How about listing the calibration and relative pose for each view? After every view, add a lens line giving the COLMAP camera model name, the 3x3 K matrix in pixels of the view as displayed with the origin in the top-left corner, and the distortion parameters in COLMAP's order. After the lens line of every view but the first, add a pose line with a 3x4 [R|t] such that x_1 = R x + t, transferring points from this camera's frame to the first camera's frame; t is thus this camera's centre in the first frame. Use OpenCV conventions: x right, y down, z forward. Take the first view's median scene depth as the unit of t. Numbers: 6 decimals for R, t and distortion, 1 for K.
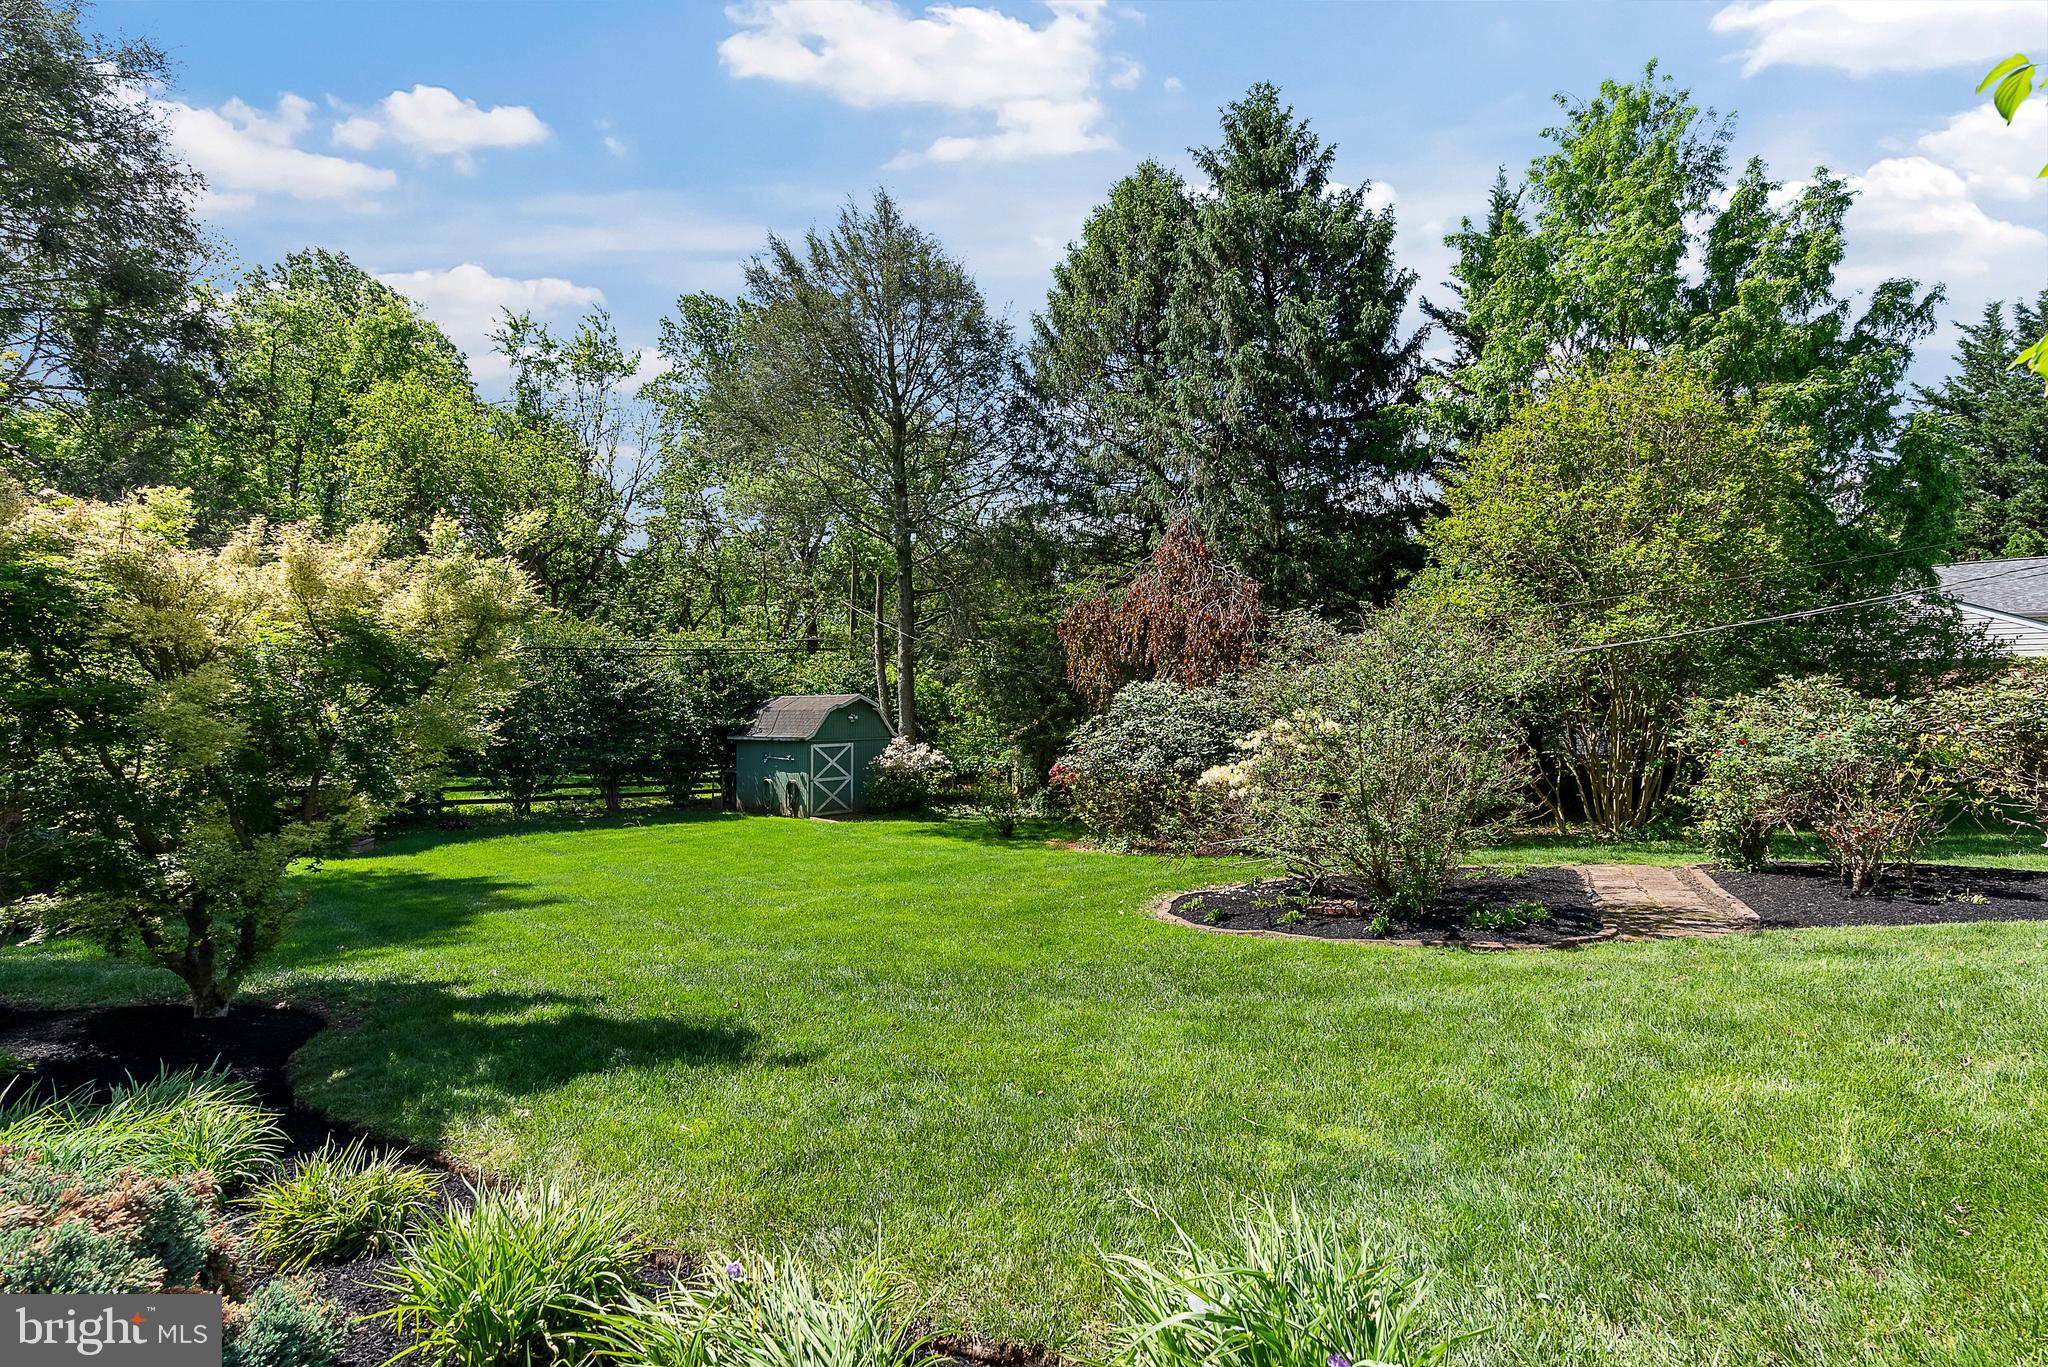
lens RADIAL K [[922.8, 0, 1024.0], [0, 922.8, 683.5], [0, 0, 1]] dist [-0.010552, 0.001131]
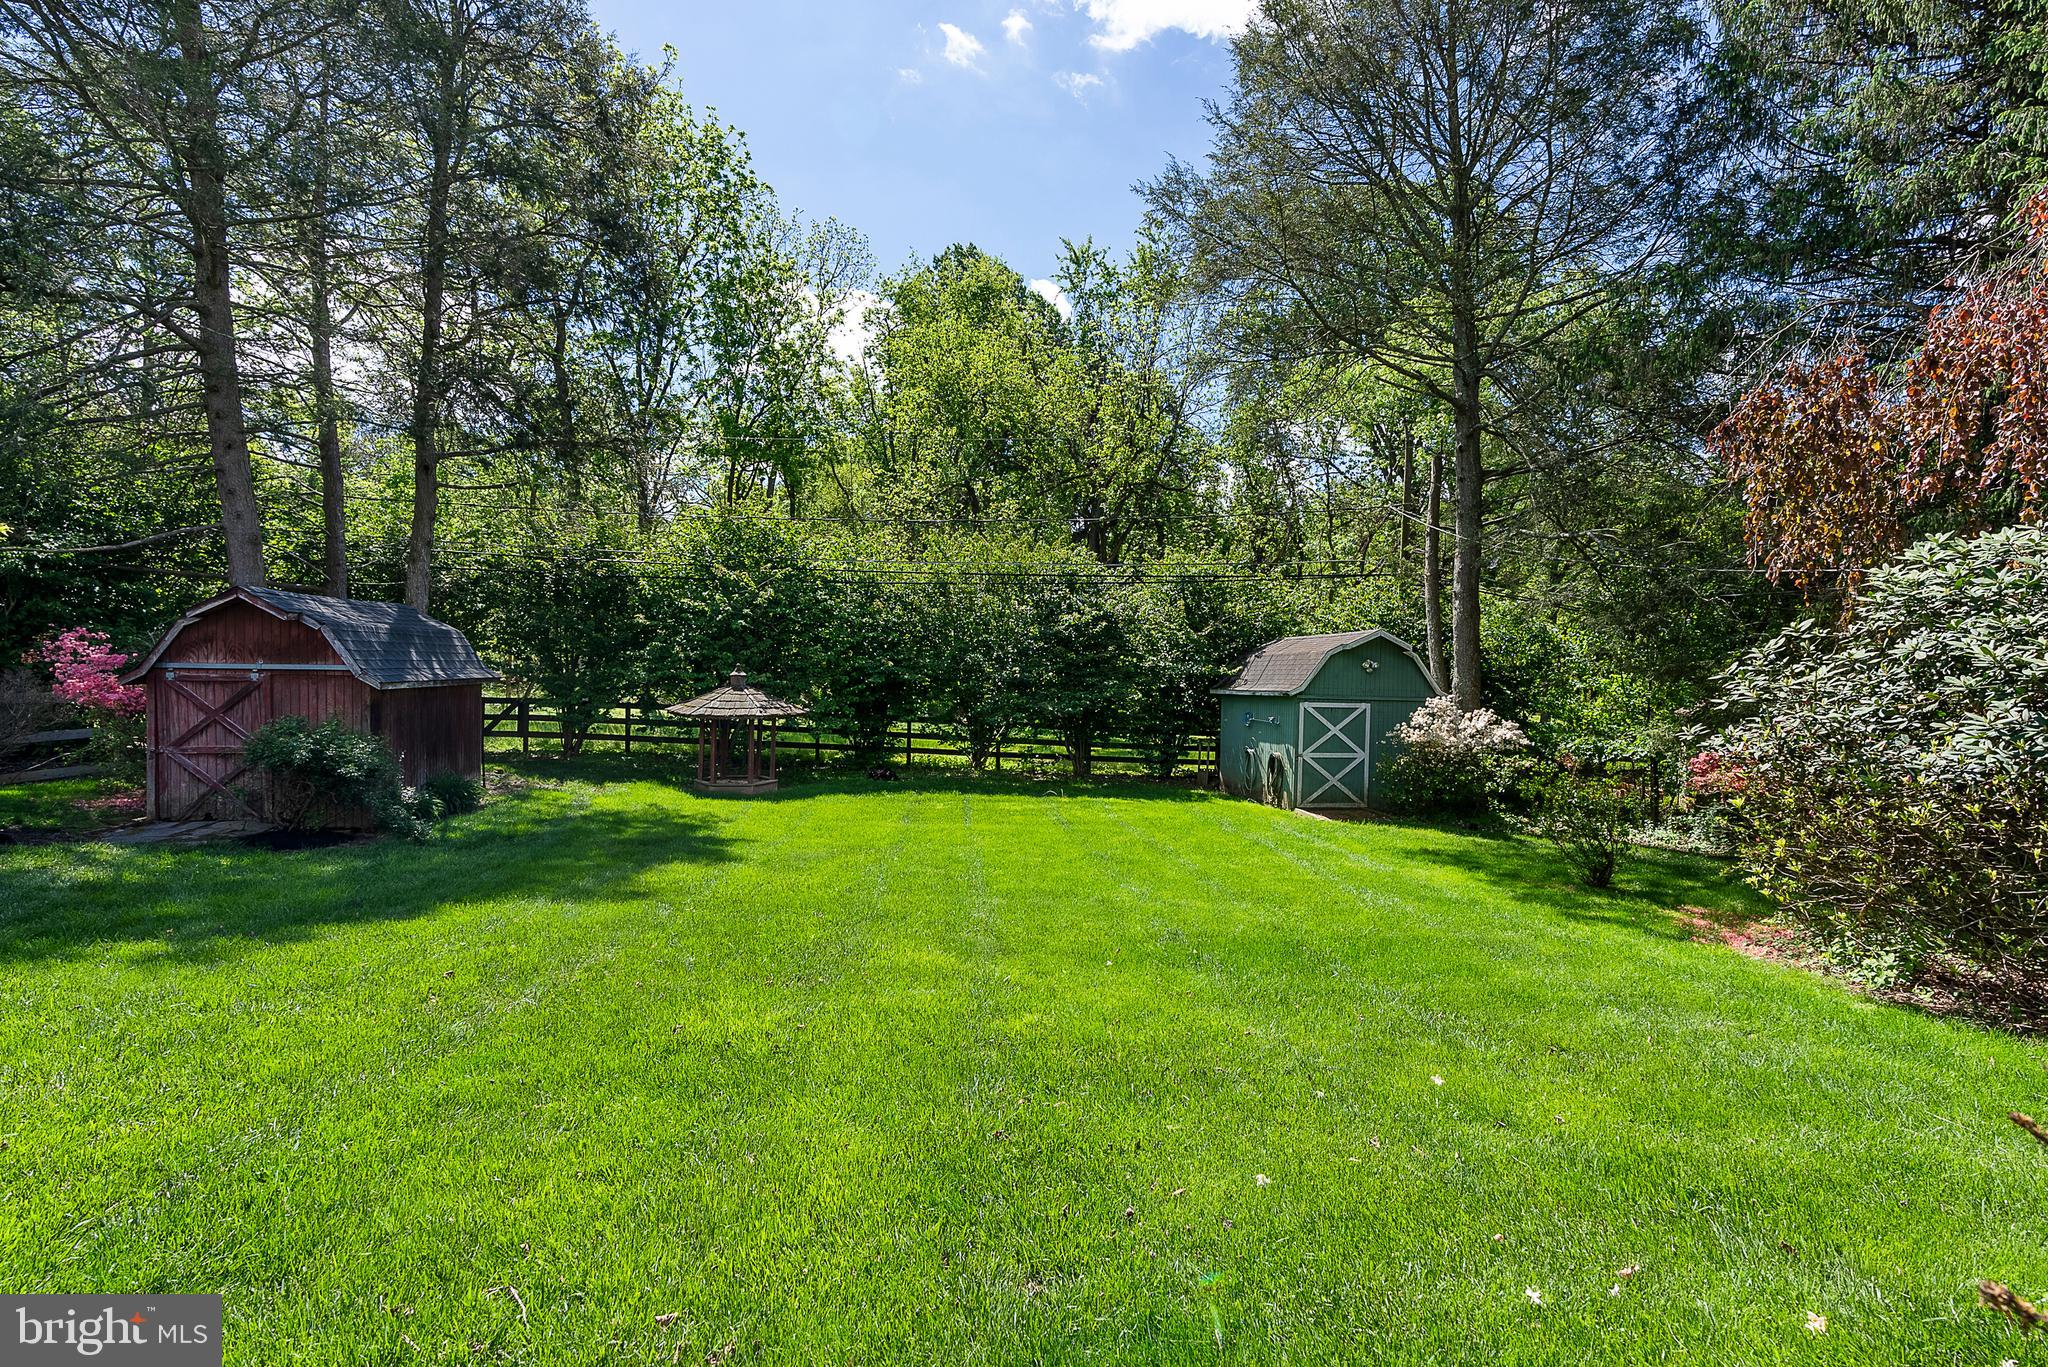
lens RADIAL K [[1011.4, 0, 1027.5], [0, 1011.4, 674.3], [0, 0, 1]] dist [-0.000499, 0.000821]
pose [[0.817378, 0.023886, -0.575606, 0.033584], [-0.011690, 0.999622, 0.024882, 0.029211], [0.575982, -0.013609, 0.817349, 0.274280]]
